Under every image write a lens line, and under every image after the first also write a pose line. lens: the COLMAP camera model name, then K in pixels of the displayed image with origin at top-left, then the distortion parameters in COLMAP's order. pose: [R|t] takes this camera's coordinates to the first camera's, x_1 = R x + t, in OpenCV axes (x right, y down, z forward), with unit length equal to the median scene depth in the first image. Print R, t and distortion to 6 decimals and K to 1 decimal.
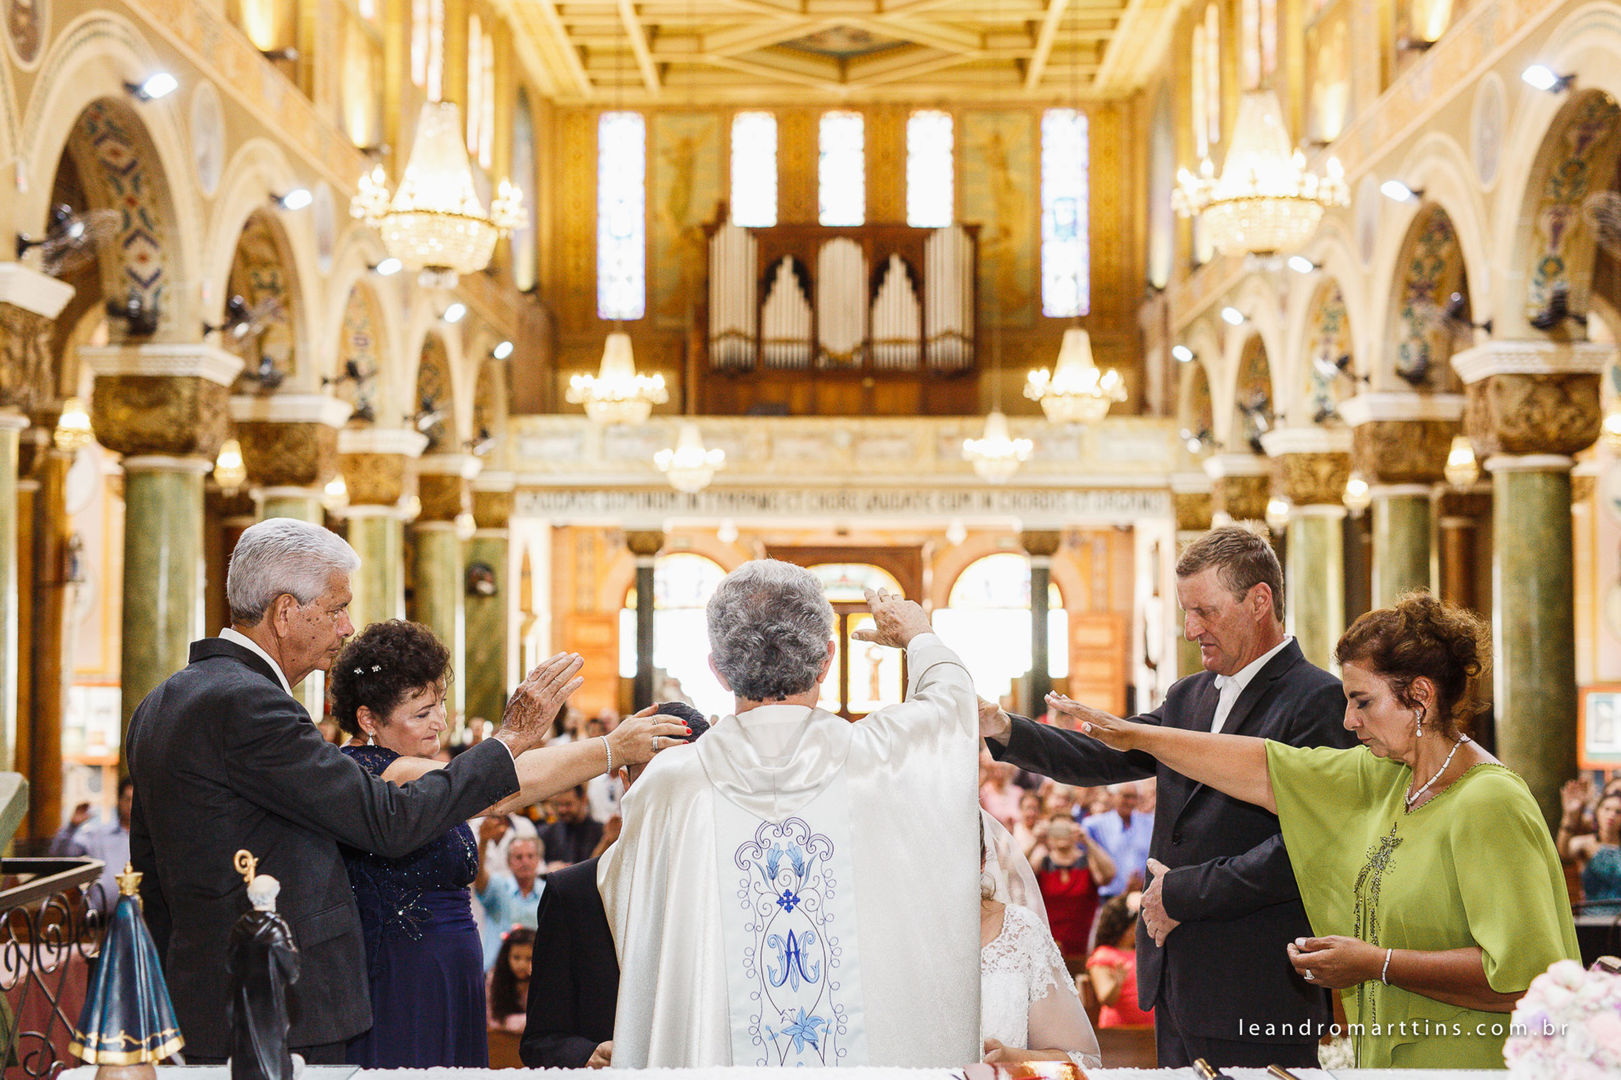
lens RADIAL K [[2230.8, 0, 810.5], [0, 2230.8, 540.0], [0, 0, 1]] dist [-0.006173, -0.009419]
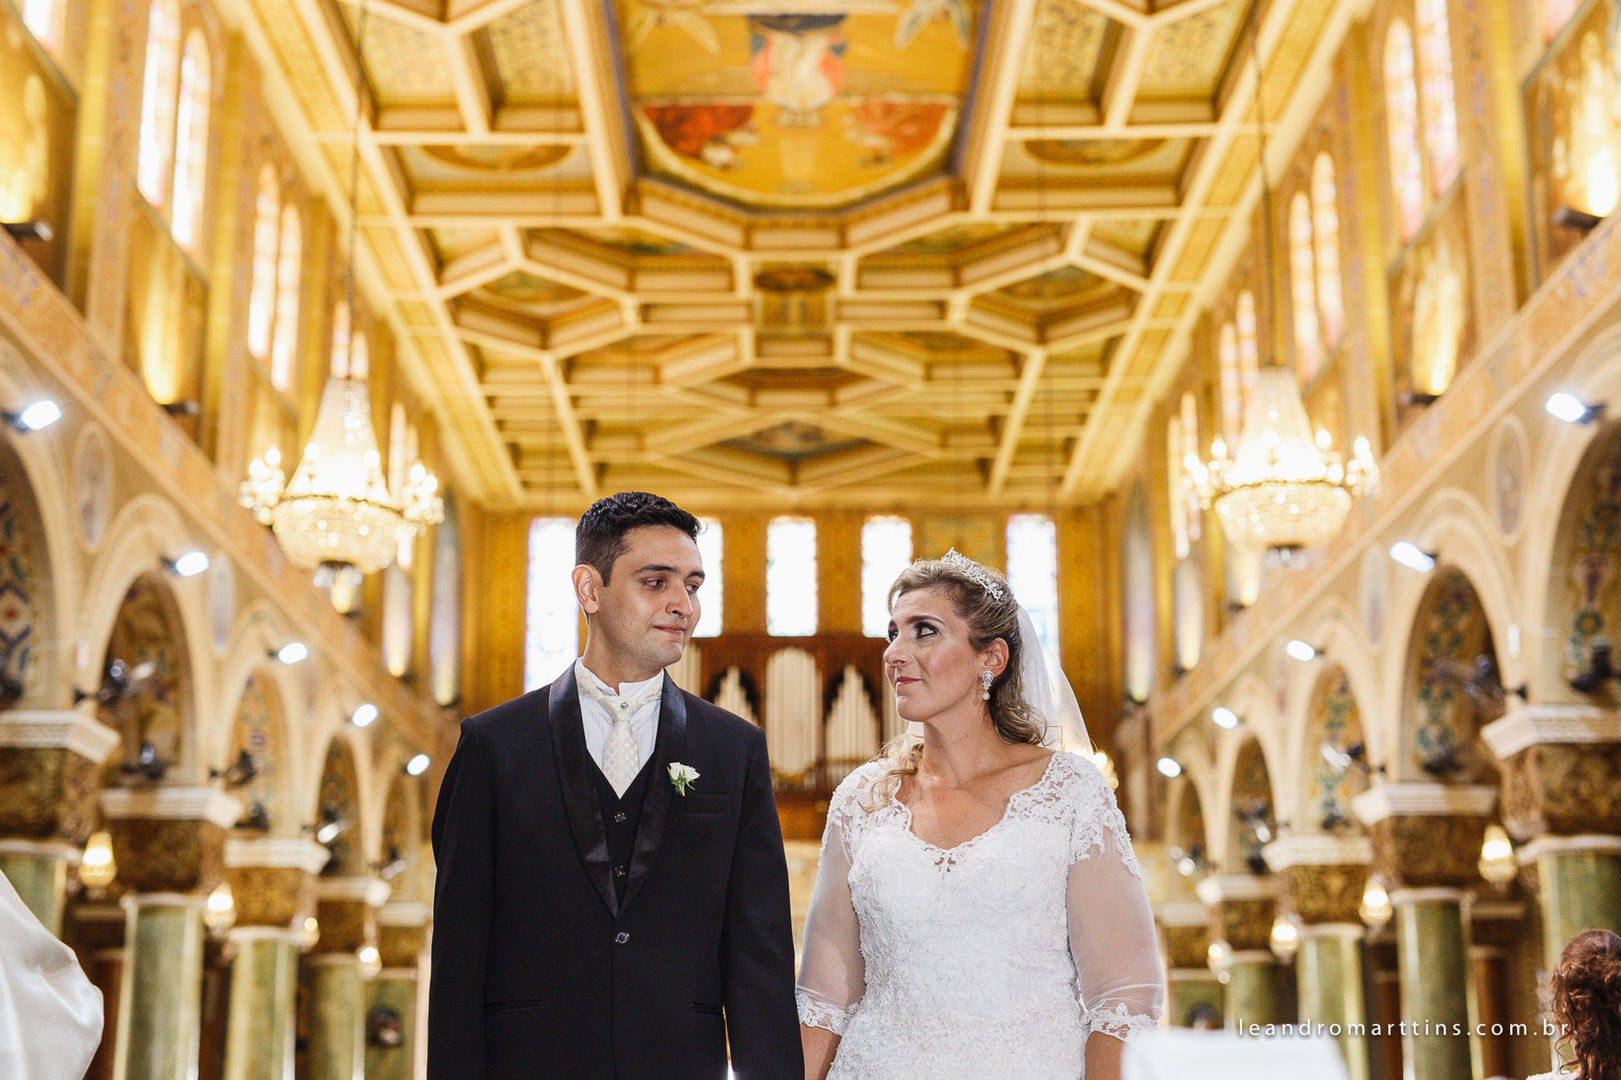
lens RADIAL K [[2386.0, 0, 794.5], [0, 2386.0, 503.9], [0, 0, 1]] dist [-0.008938, -0.021671]
pose [[0.999860, 0.001404, 0.016698, -0.002059], [0.002230, 0.976466, -0.215659, 0.023384], [-0.016608, 0.215666, 0.976326, 0.037531]]
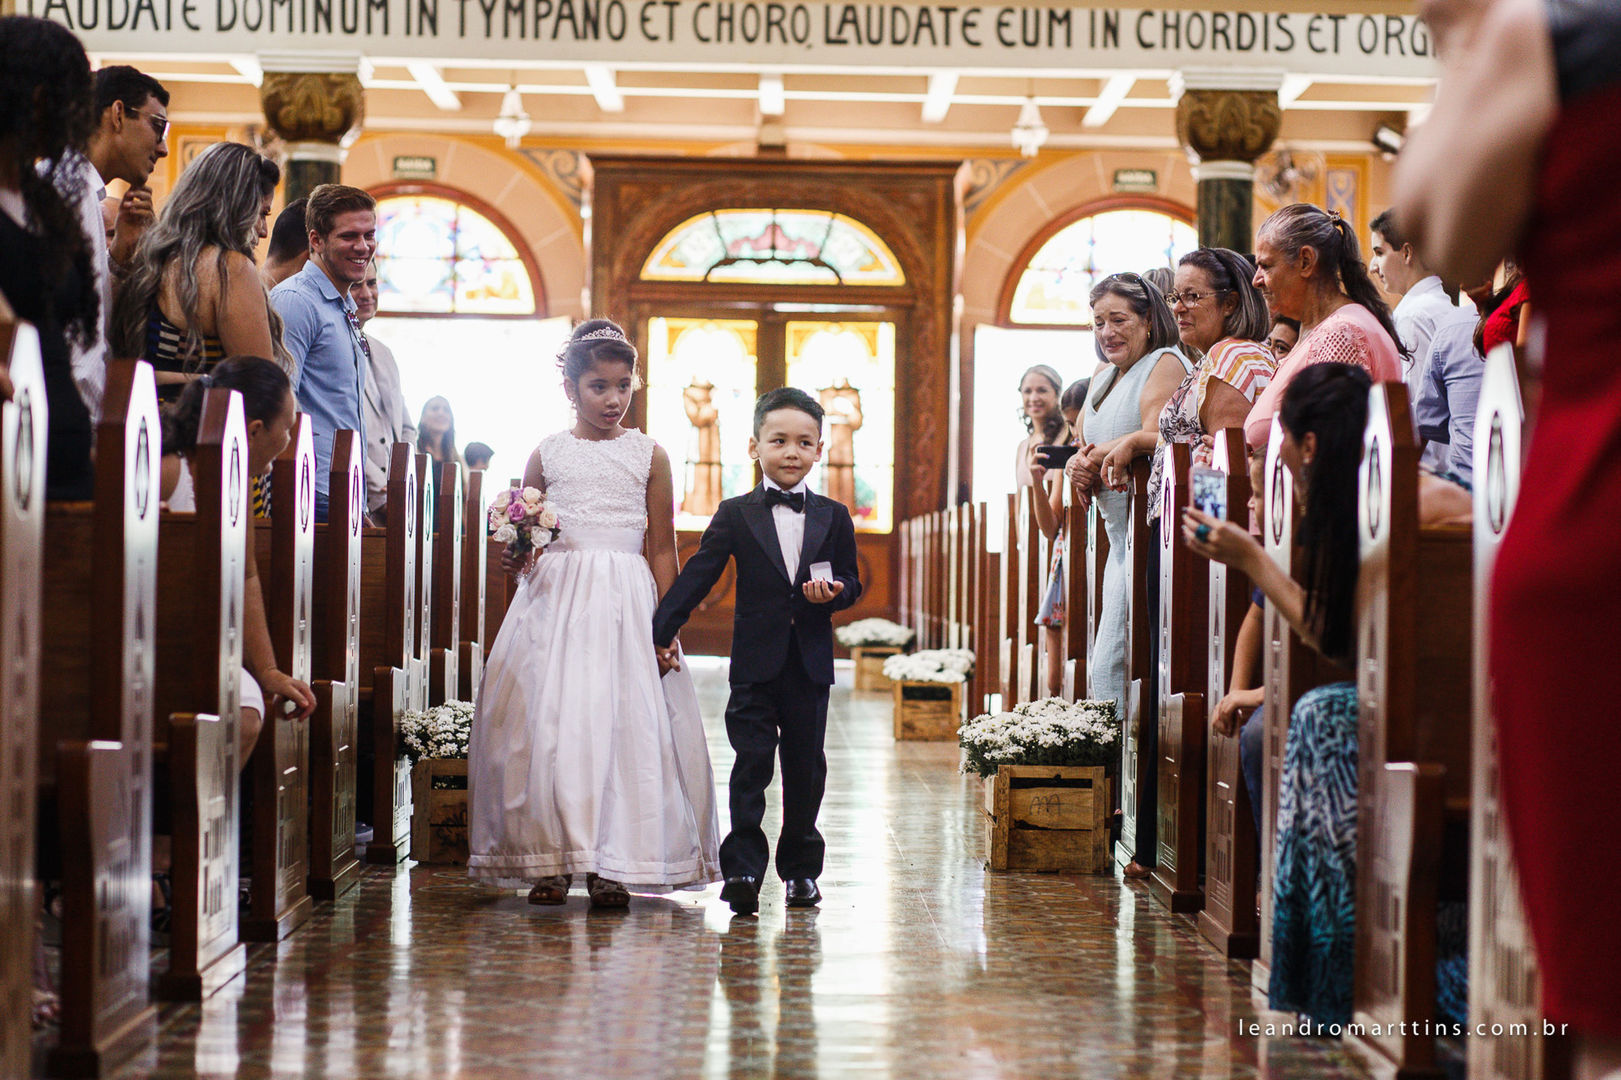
lens RADIAL K [[3889.6, 0, 810.5], [0, 3889.6, 540.0], [0, 0, 1]] dist [0.054918, -0.199175]
pose [[0.999567, 0.018089, 0.023202, 0.007216], [-0.018739, 0.999428, 0.028137, 0.074211], [-0.022680, -0.028559, 0.999335, 0.296441]]
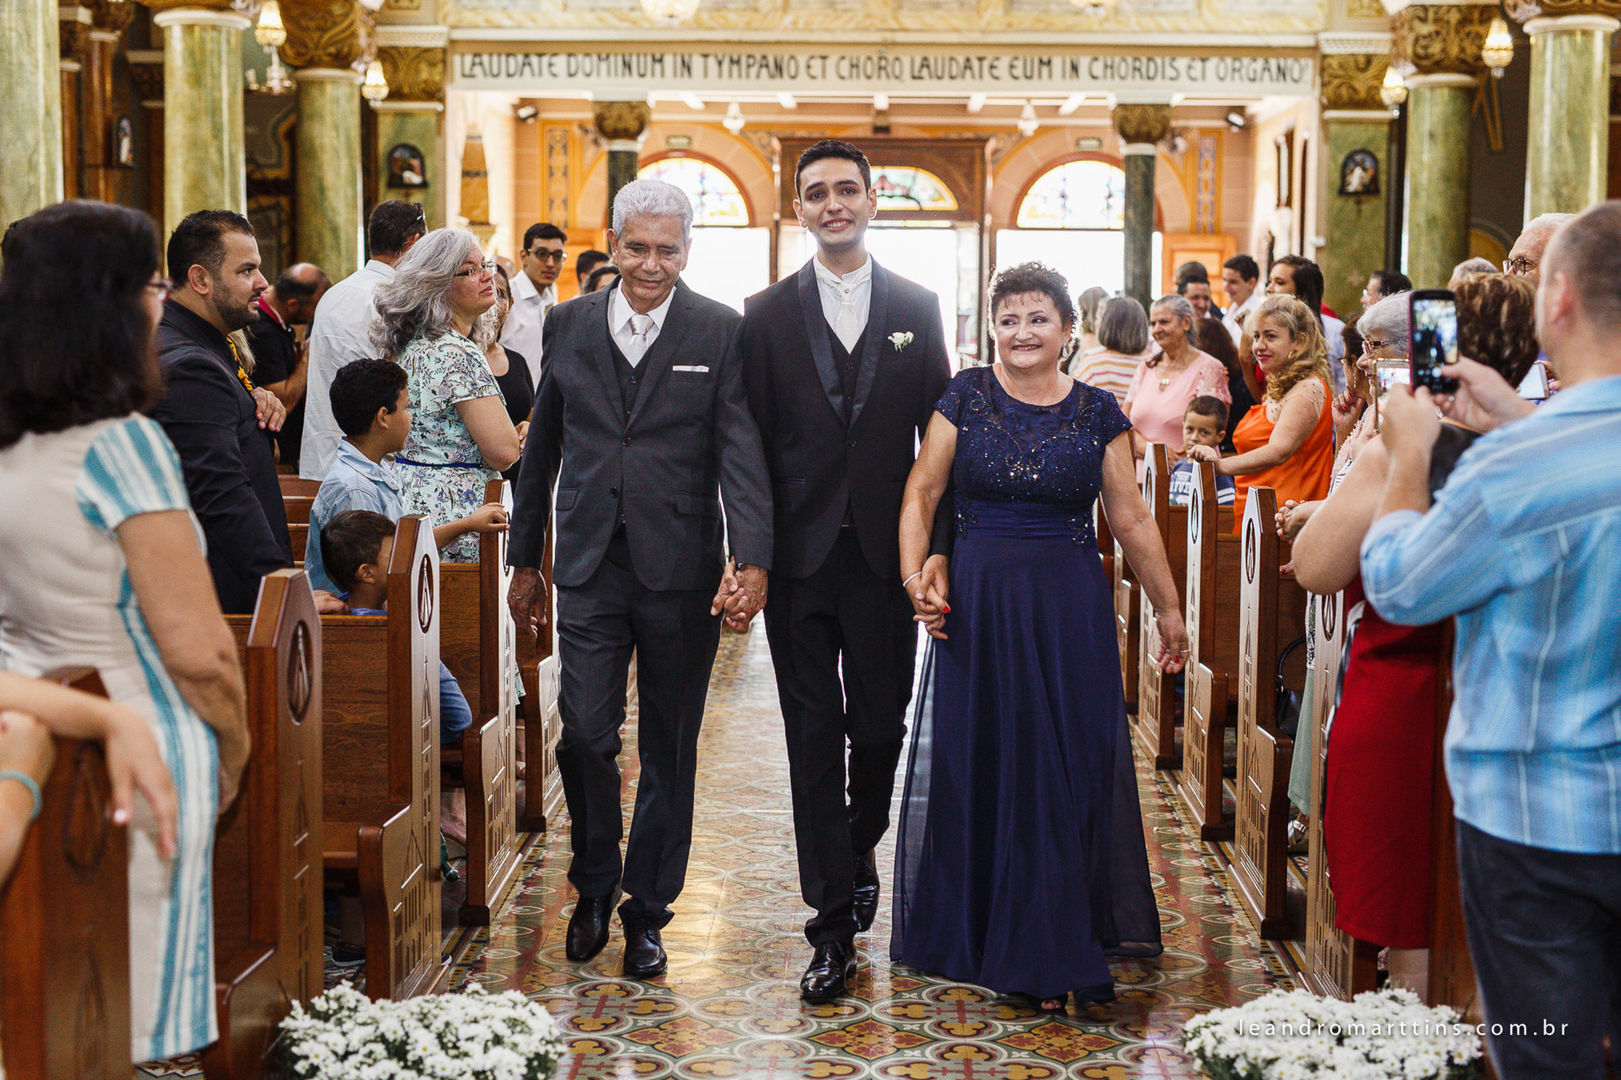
lens RADIAL K [[2230.8, 0, 810.5], [0, 2230.8, 540.0], [0, 0, 1]] dist [-0.006173, -0.009419]
pose [[0.999787, 0.010213, -0.017960, 0.006607], [-0.007707, 0.990888, 0.134464, 0.048617], [0.019170, -0.134297, 0.990756, 0.274768]]
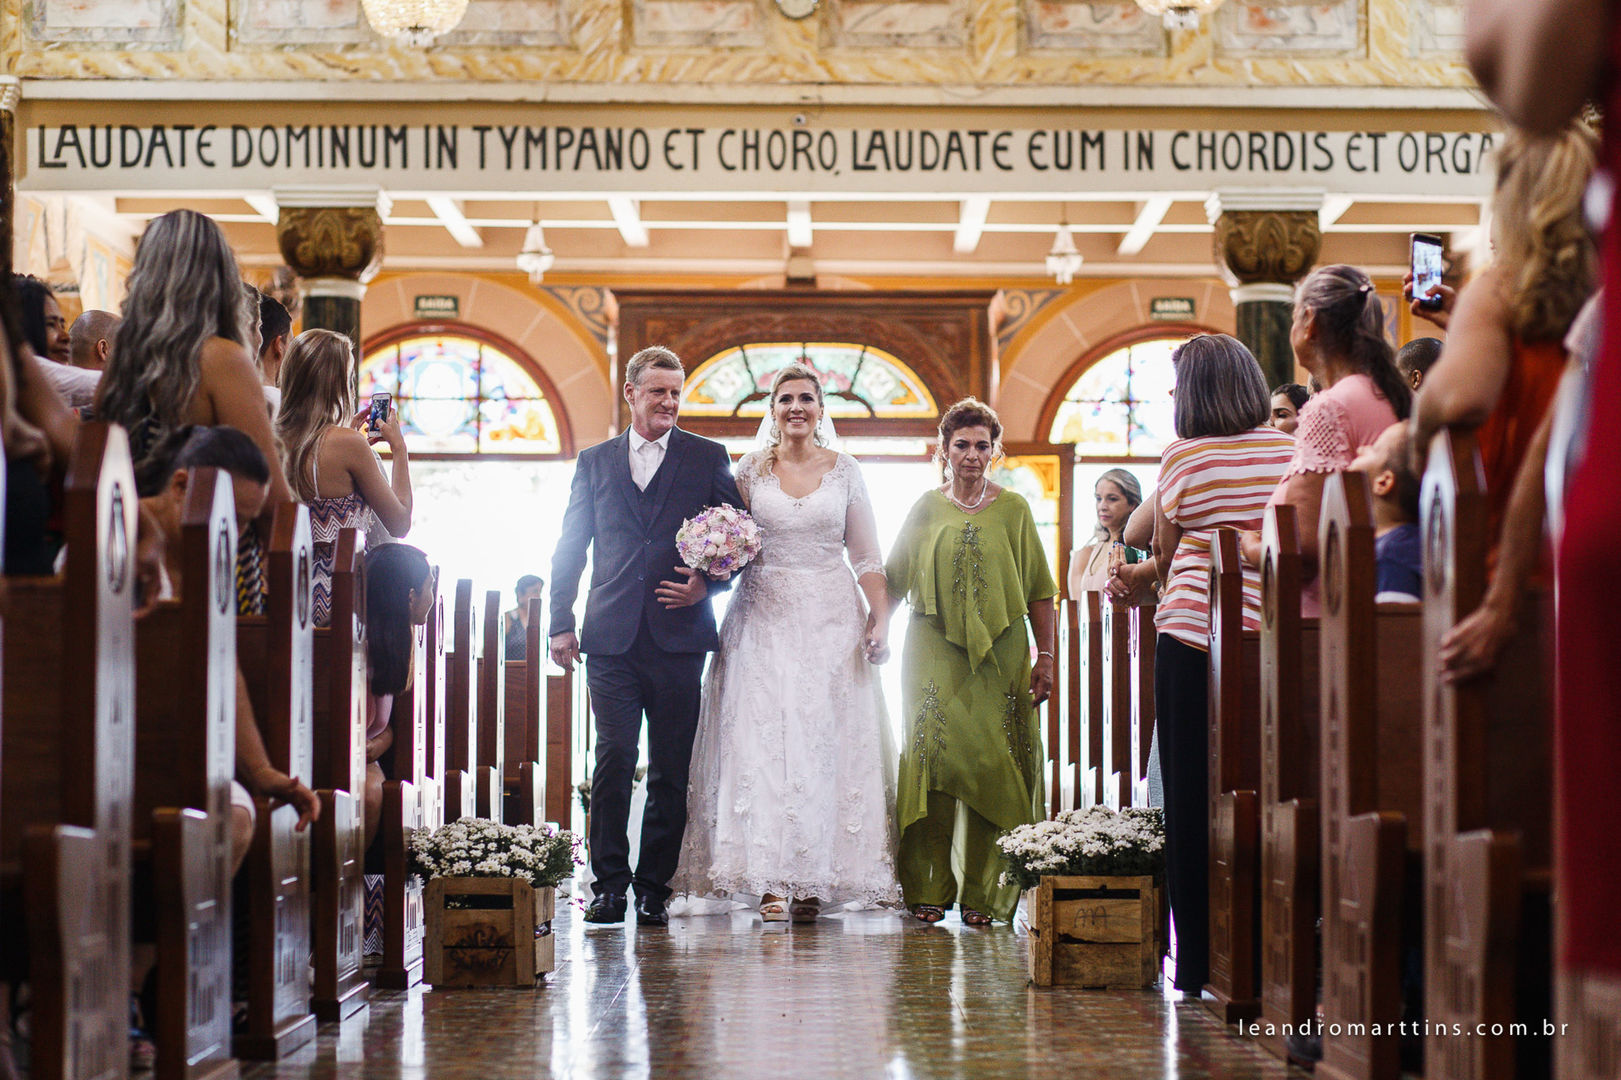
lens RADIAL K [[3946.3, 0, 810.5], [0, 3946.3, 540.0], [0, 0, 1]] dist [0.040175, -0.082803]
pose [[0.999901, 0.004634, 0.013305, 0.008288], [-0.004476, 0.999919, -0.011892, 0.079173], [-0.013359, 0.011831, 0.999841, 0.307530]]
